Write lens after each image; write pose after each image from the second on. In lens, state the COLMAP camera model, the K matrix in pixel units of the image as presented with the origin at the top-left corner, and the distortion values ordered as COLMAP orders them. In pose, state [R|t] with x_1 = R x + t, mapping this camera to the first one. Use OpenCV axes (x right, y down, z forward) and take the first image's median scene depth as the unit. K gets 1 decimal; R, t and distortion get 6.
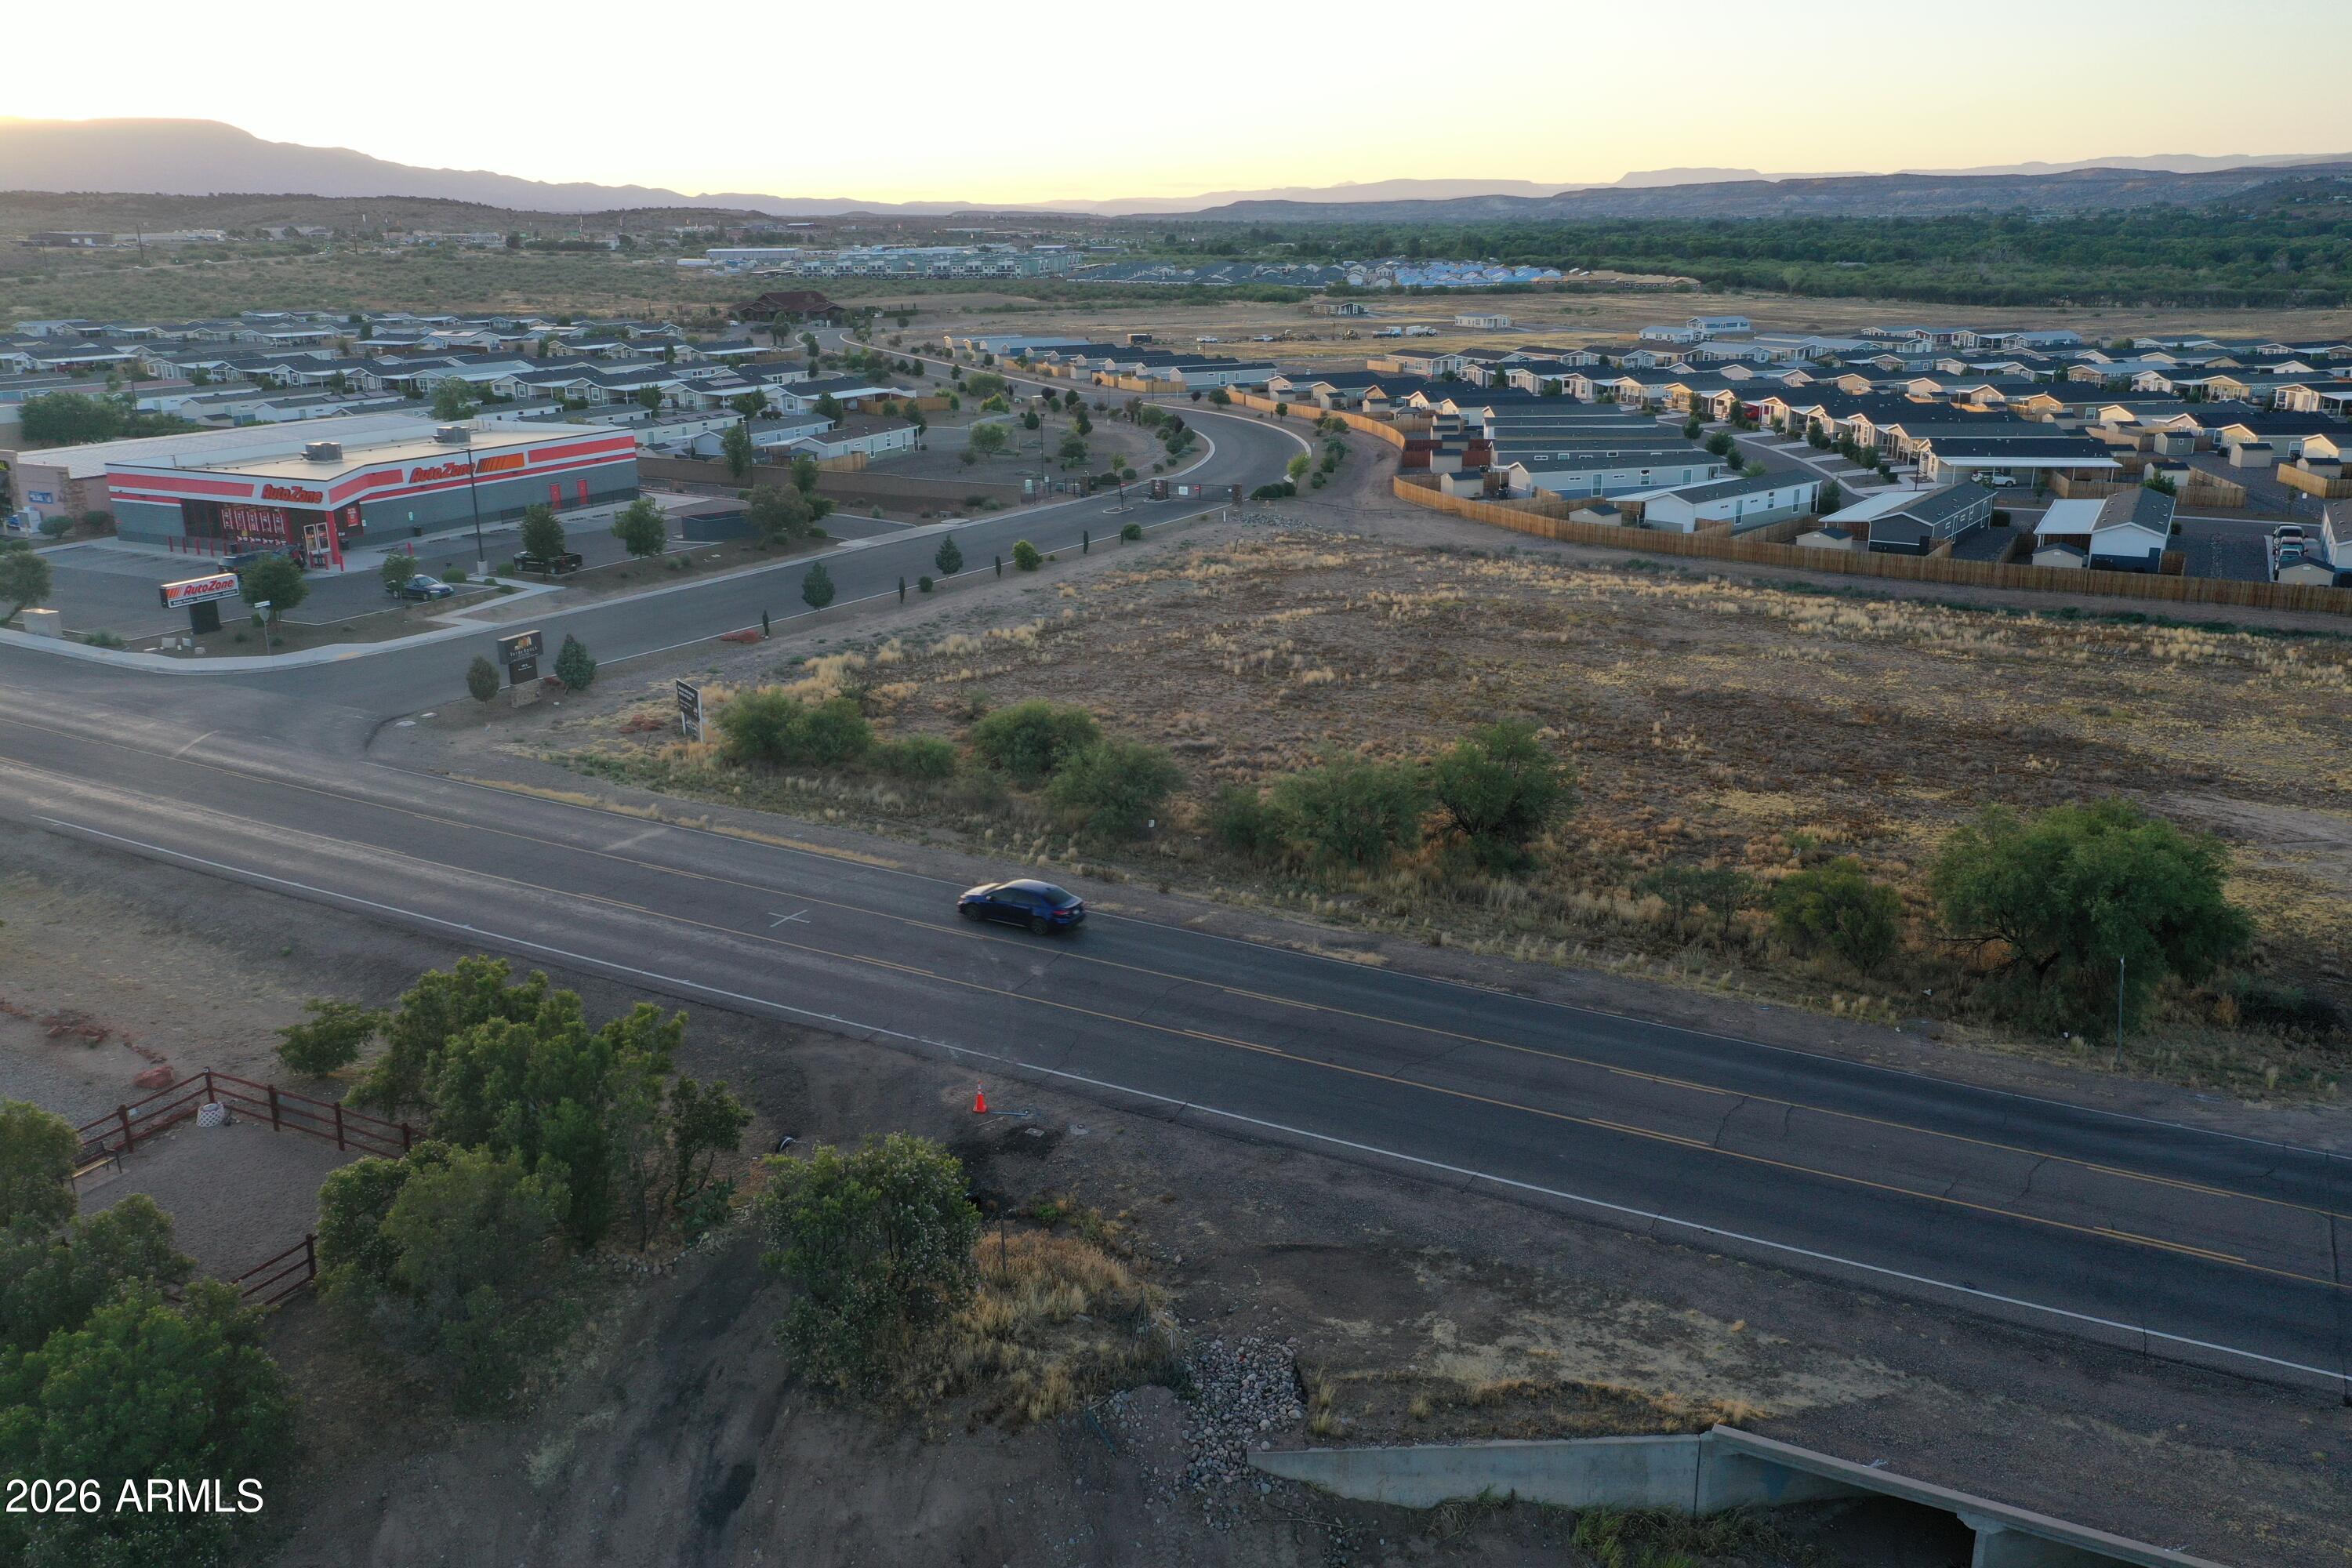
lens RADIAL K [[1857.8, 0, 1176.0], [0, 1857.8, 784.0], [0, 0, 1]] dist [0.004139, 0.000647]
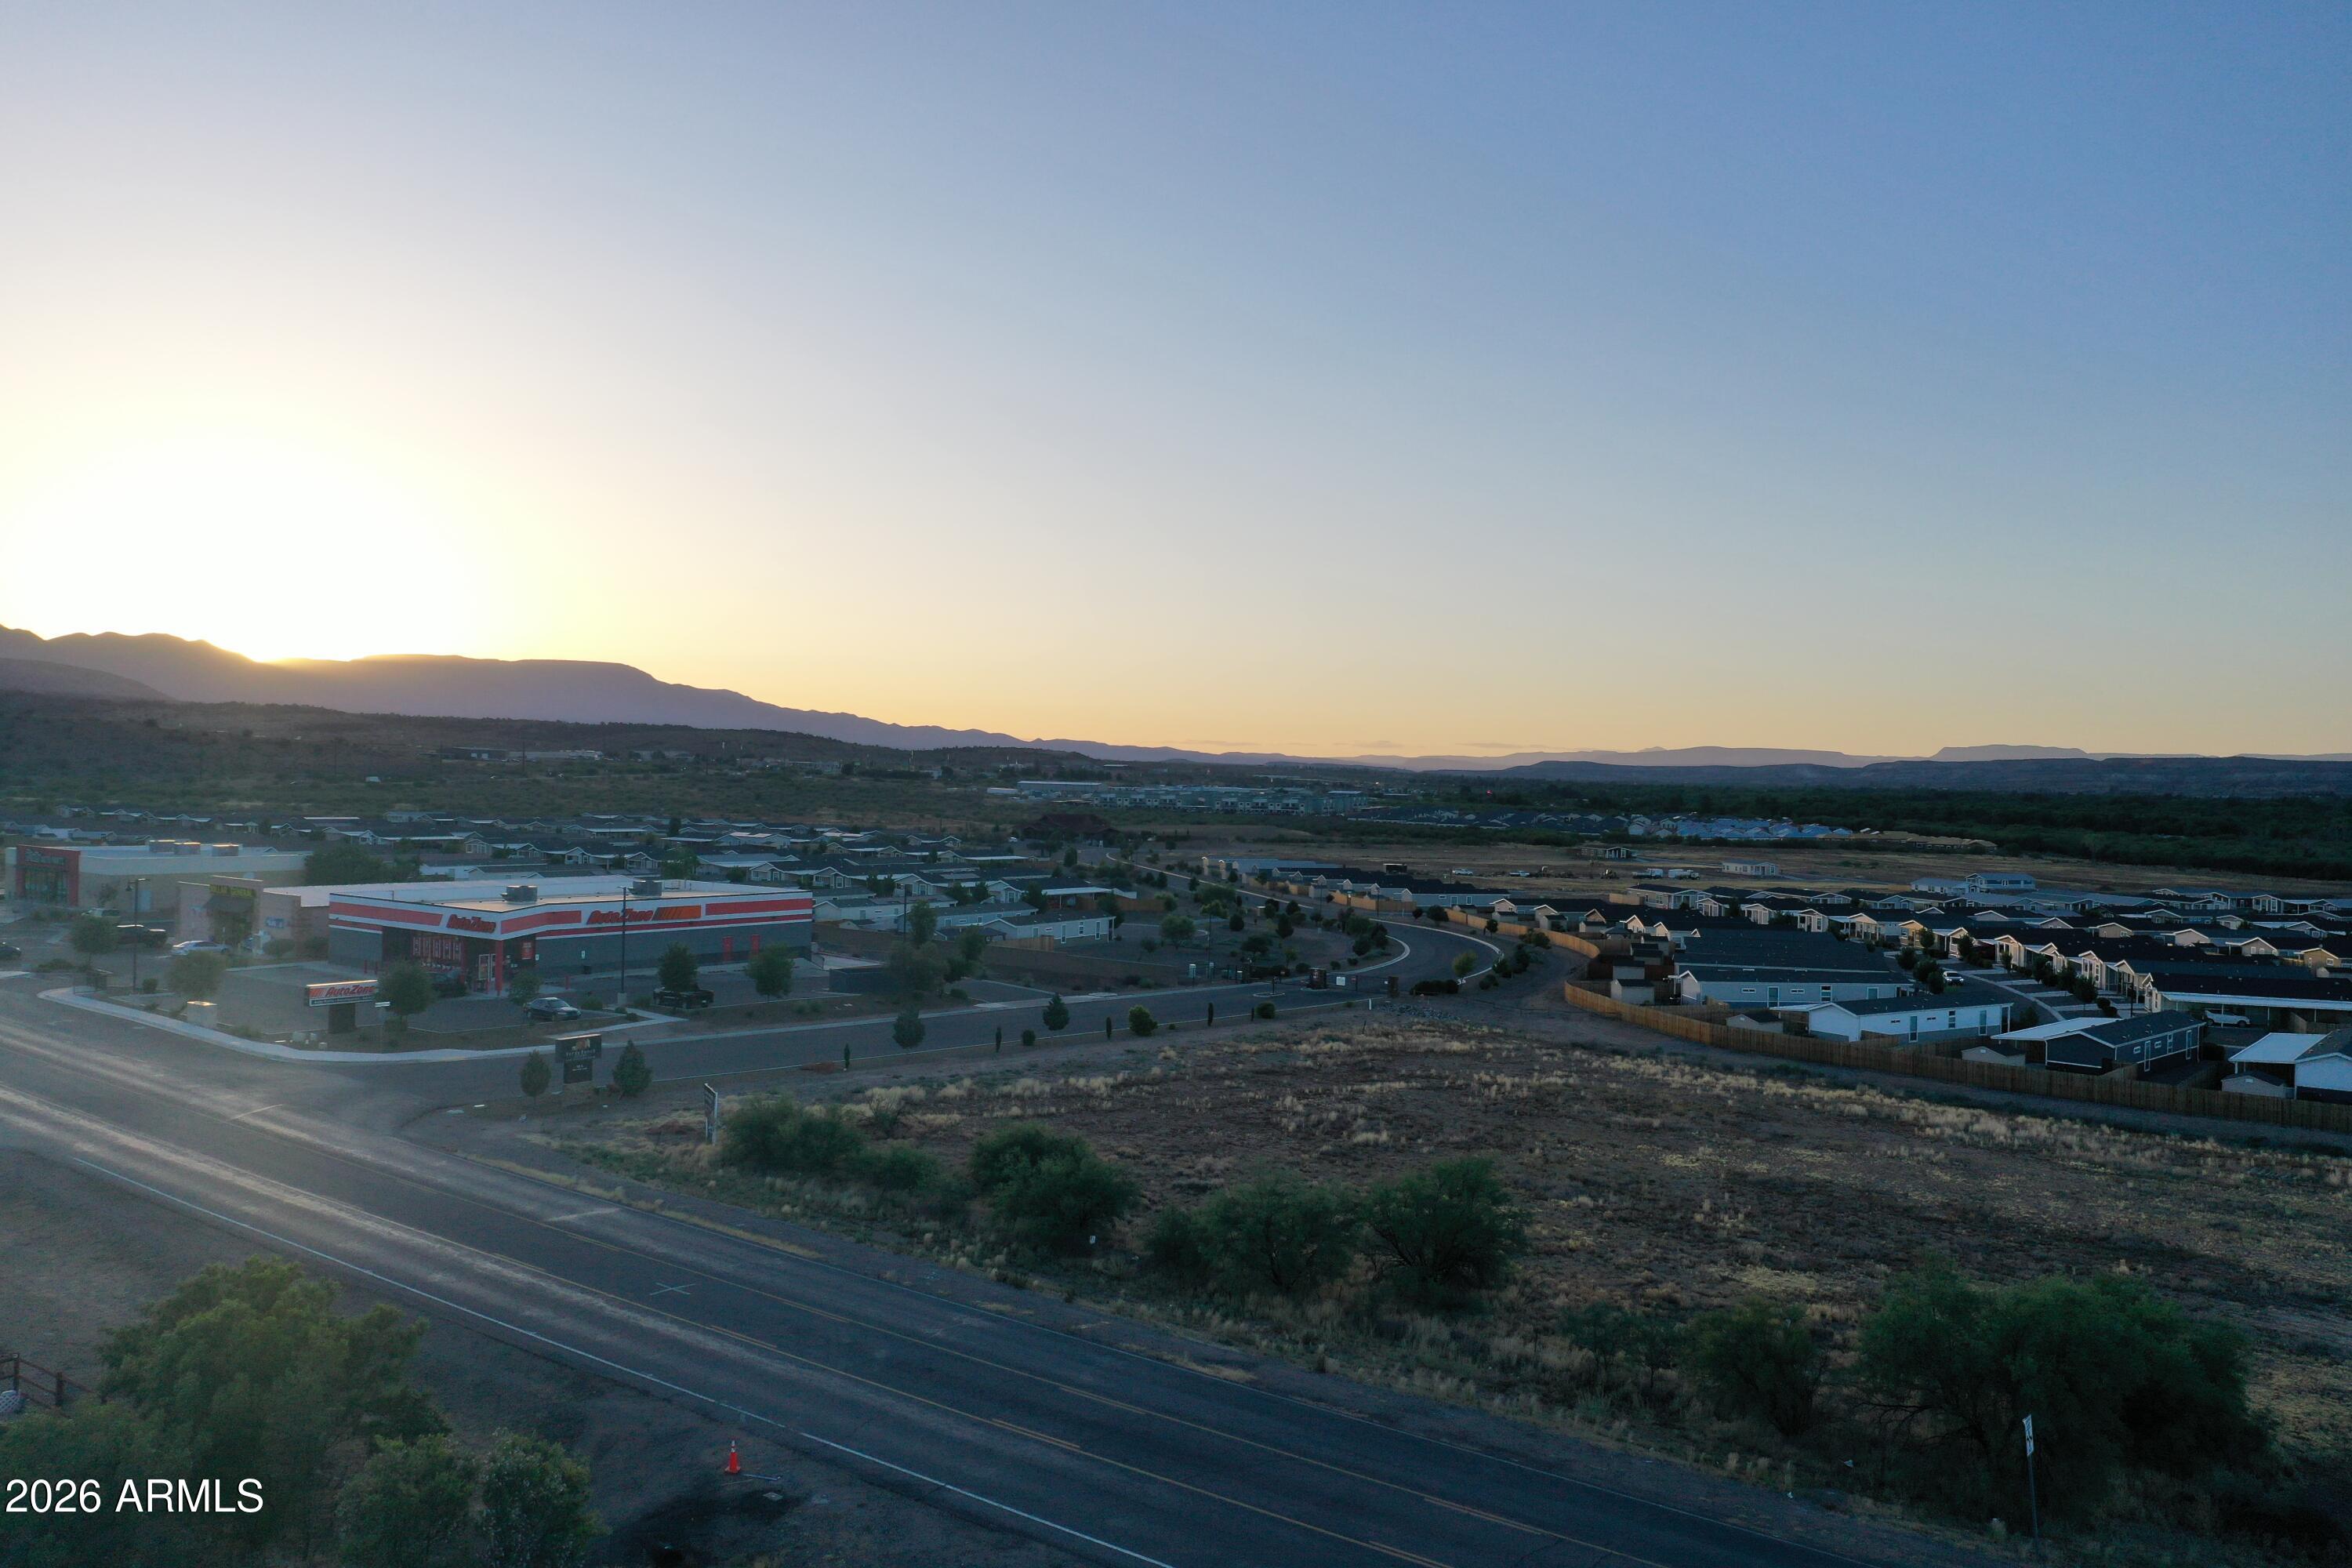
lens RADIAL K [[1857.8, 0, 1176.0], [0, 1857.8, 784.0], [0, 0, 1]] dist [0.004139, 0.000647]
pose [[0.985730, 0.034083, -0.164845, 0.103822], [-0.079664, 0.957133, -0.278476, 0.034518], [0.148287, 0.287635, 0.946191, 0.015529]]
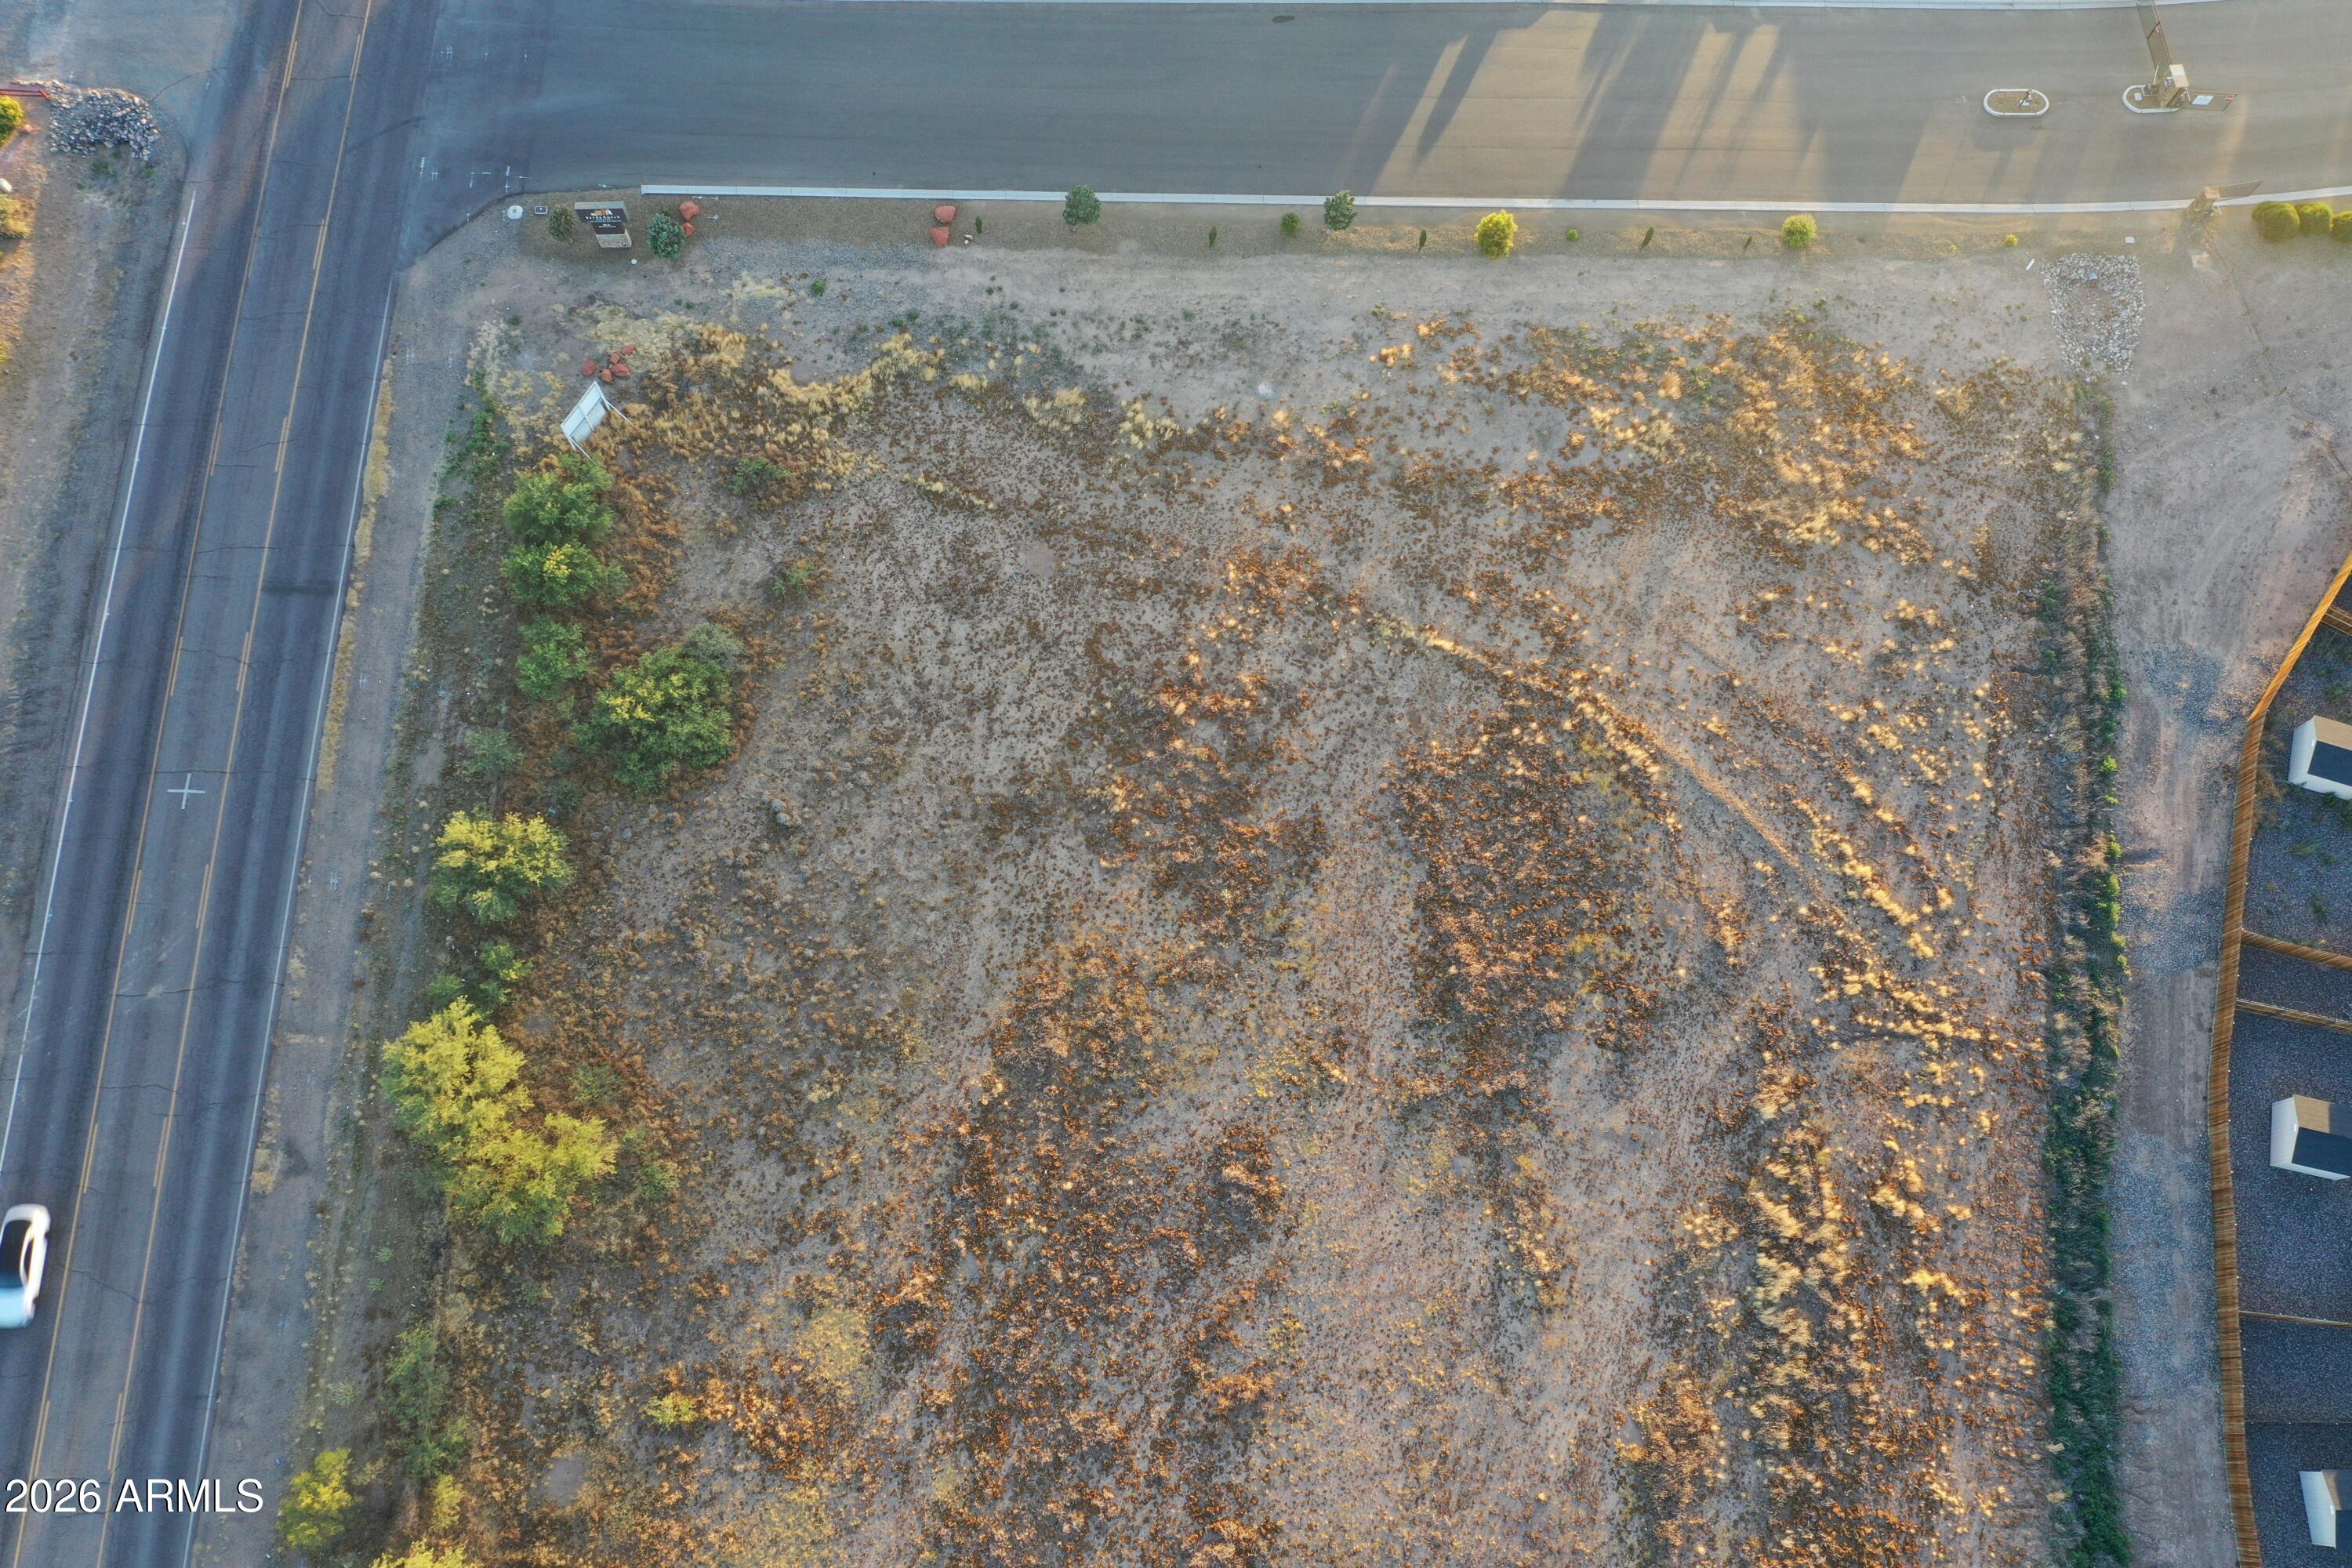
lens RADIAL K [[1918.2, 0, 1176.0], [0, 1918.2, 784.0], [0, 0, 1]] dist [-0.002175, -0.002146]
pose [[0.474986, 0.838506, -0.267012, 0.270728], [-0.272392, 0.428617, 0.861446, -0.702629], [0.836774, -0.336443, 0.431990, 0.502265]]
